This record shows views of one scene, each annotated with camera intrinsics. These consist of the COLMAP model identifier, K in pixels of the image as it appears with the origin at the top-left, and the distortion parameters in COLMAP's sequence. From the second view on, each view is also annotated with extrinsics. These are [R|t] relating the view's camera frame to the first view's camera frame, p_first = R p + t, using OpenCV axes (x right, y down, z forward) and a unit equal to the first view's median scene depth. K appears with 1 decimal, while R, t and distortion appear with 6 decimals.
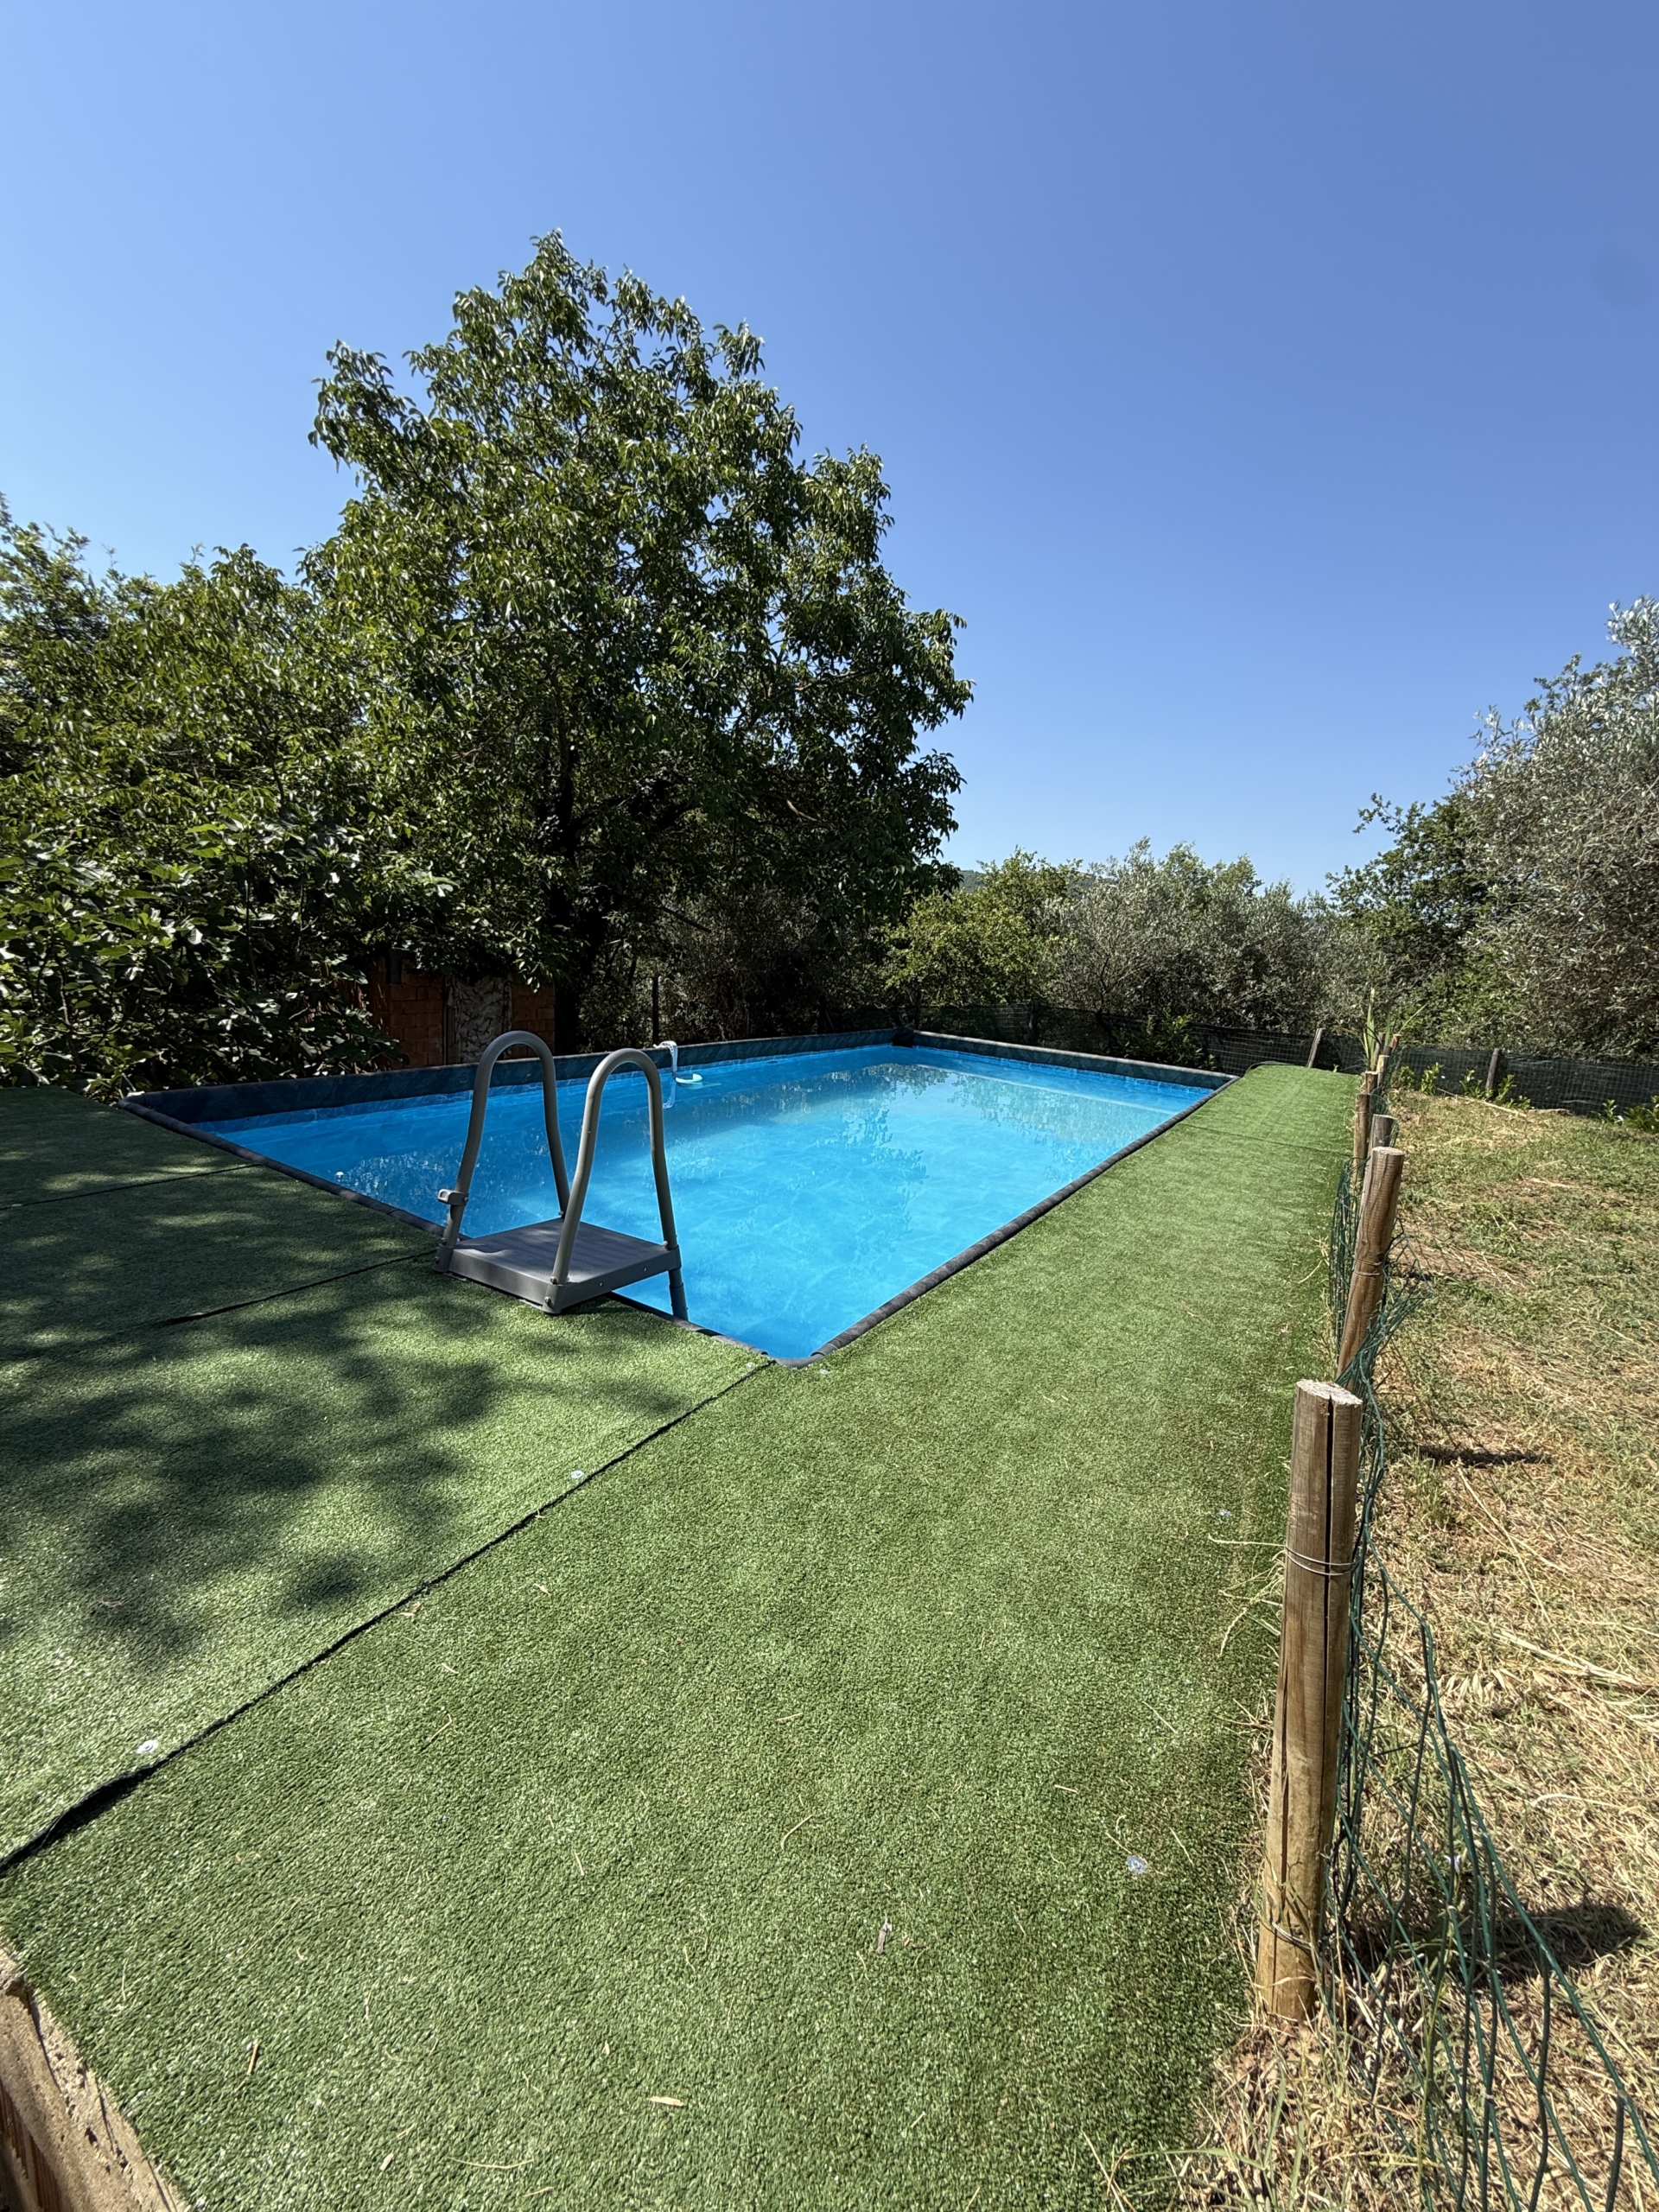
lens RADIAL K [[884.6, 0, 829.5], [0, 884.6, 1106.0], [0, 0, 1]] dist [0.000399, -0.000266]
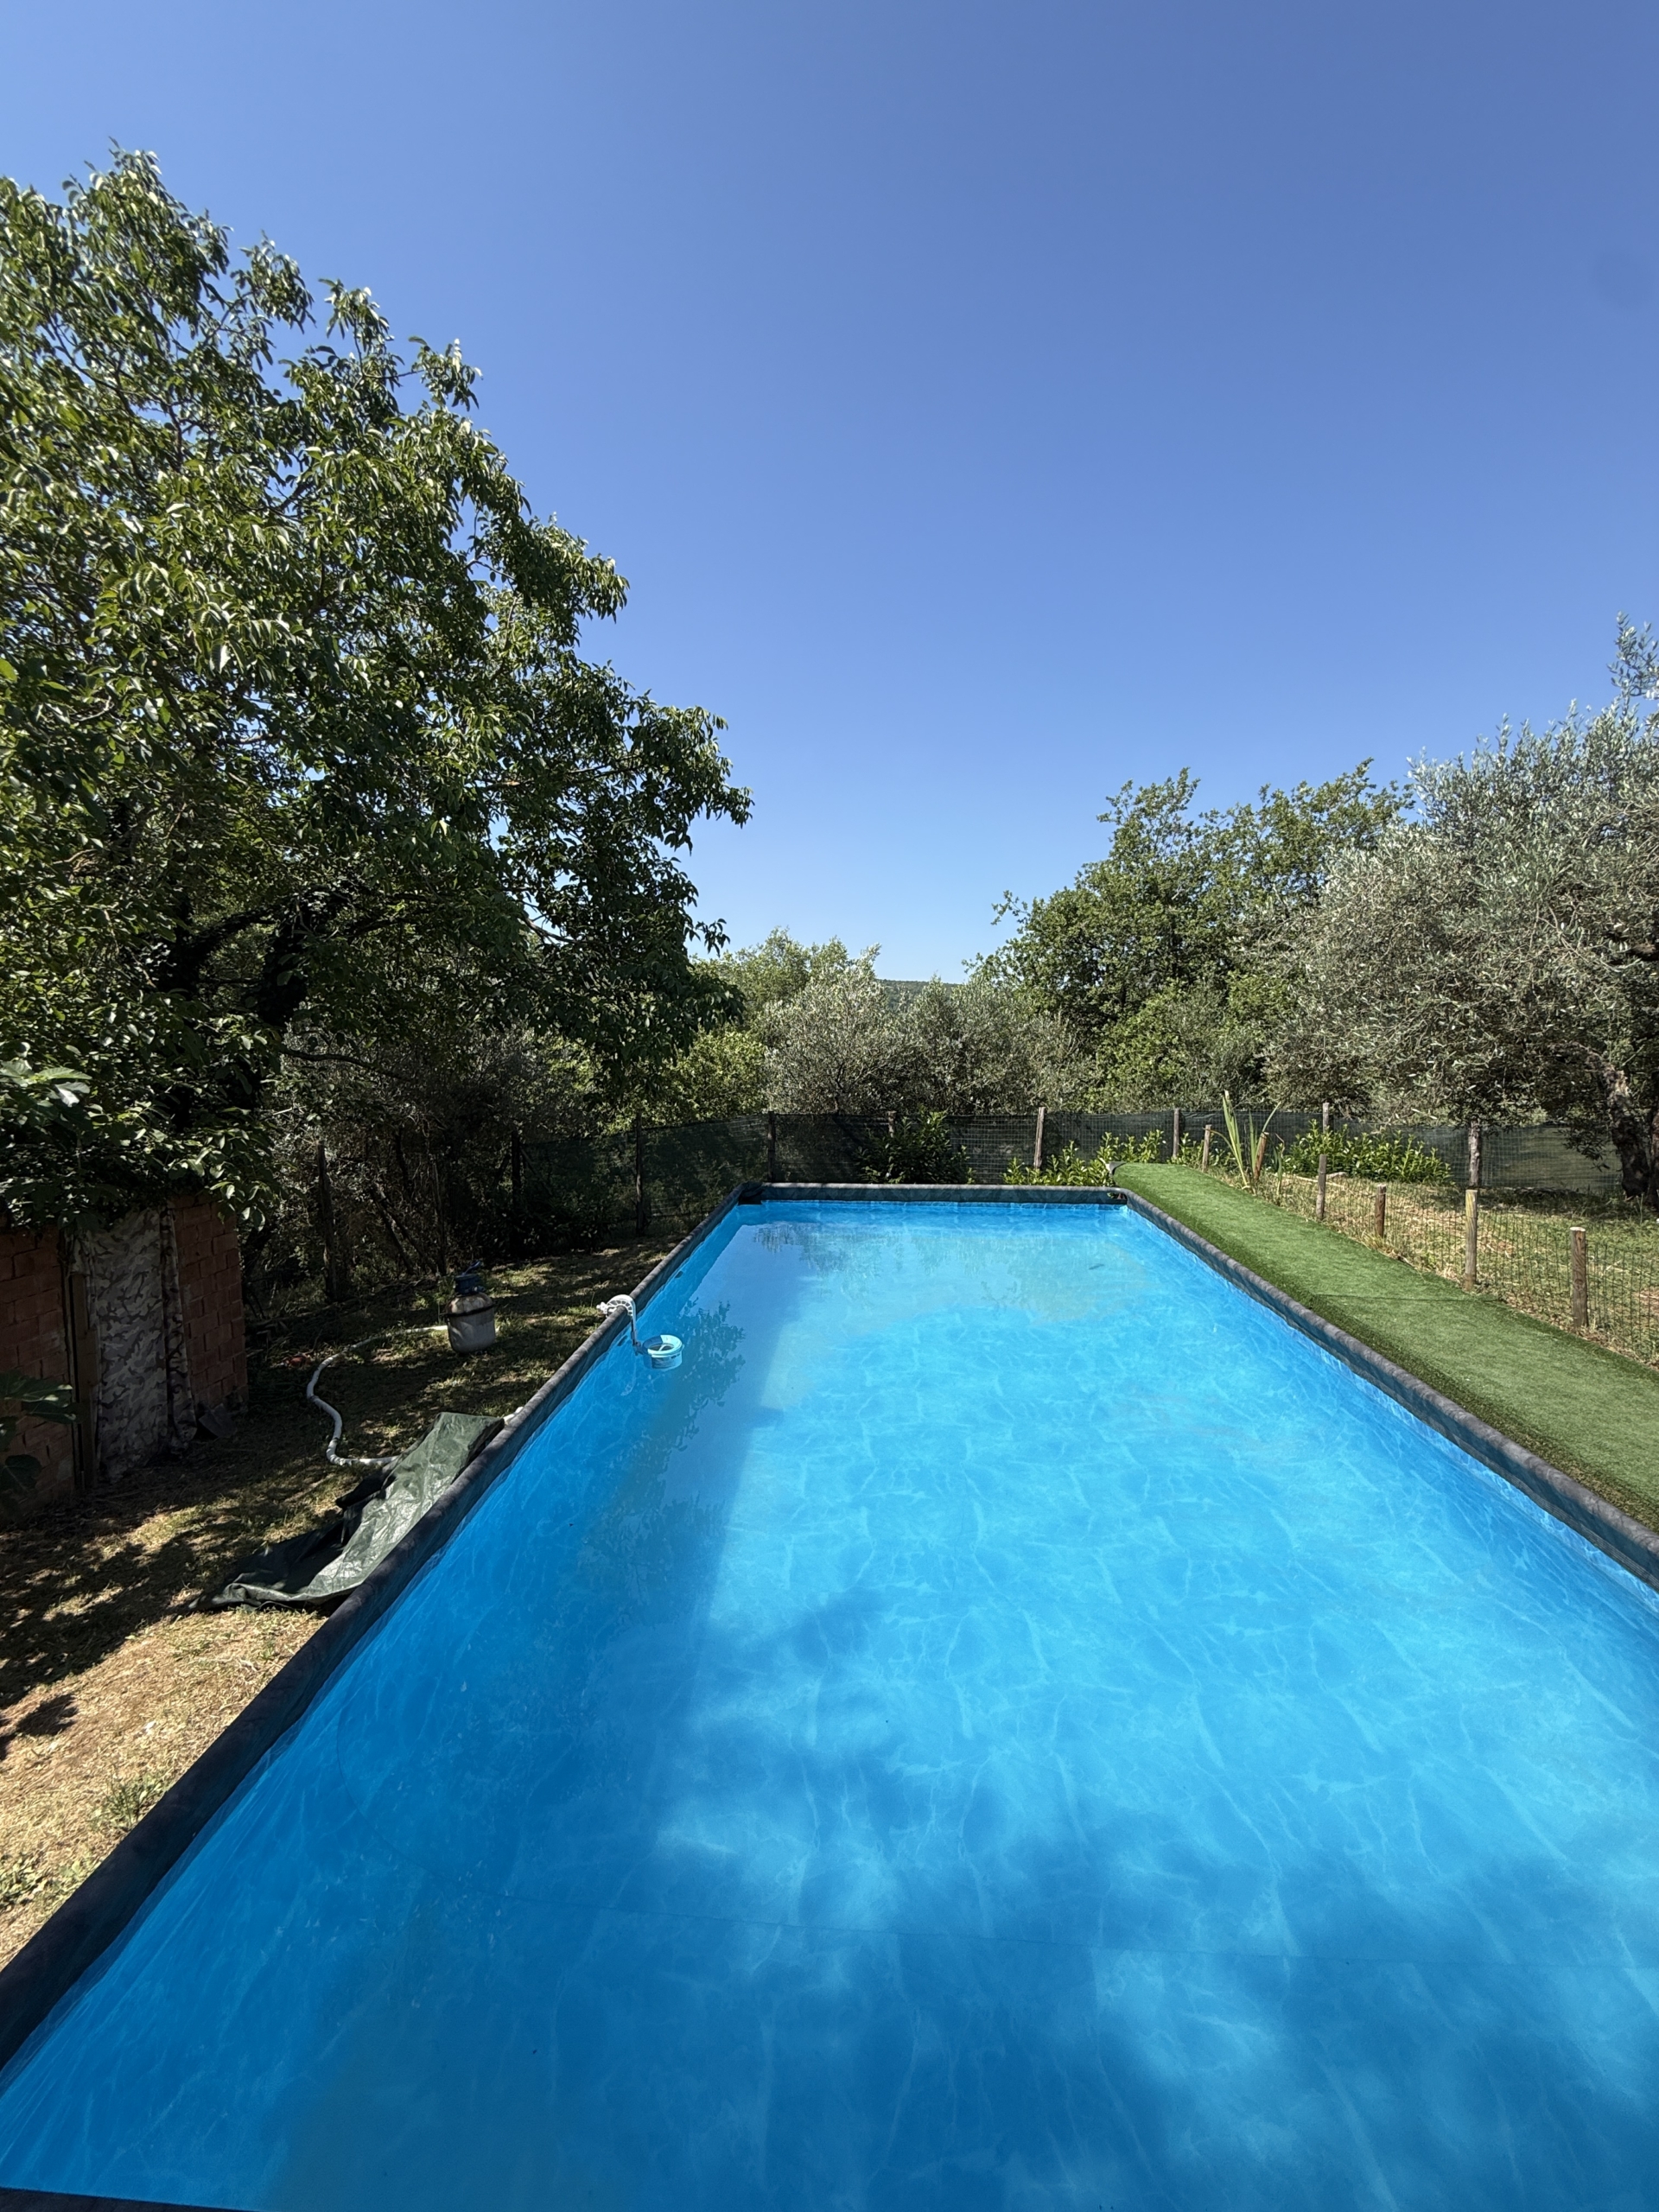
lens RADIAL K [[883.4, 0, 828.5], [0, 883.4, 1100.3], [0, 0, 1]] dist [-0.000057, -0.005199]
pose [[0.877367, -0.119005, 0.464829, -0.234777], [0.159895, 0.985898, -0.049393, -0.112592], [-0.452395, 0.117660, 0.884022, 0.211367]]
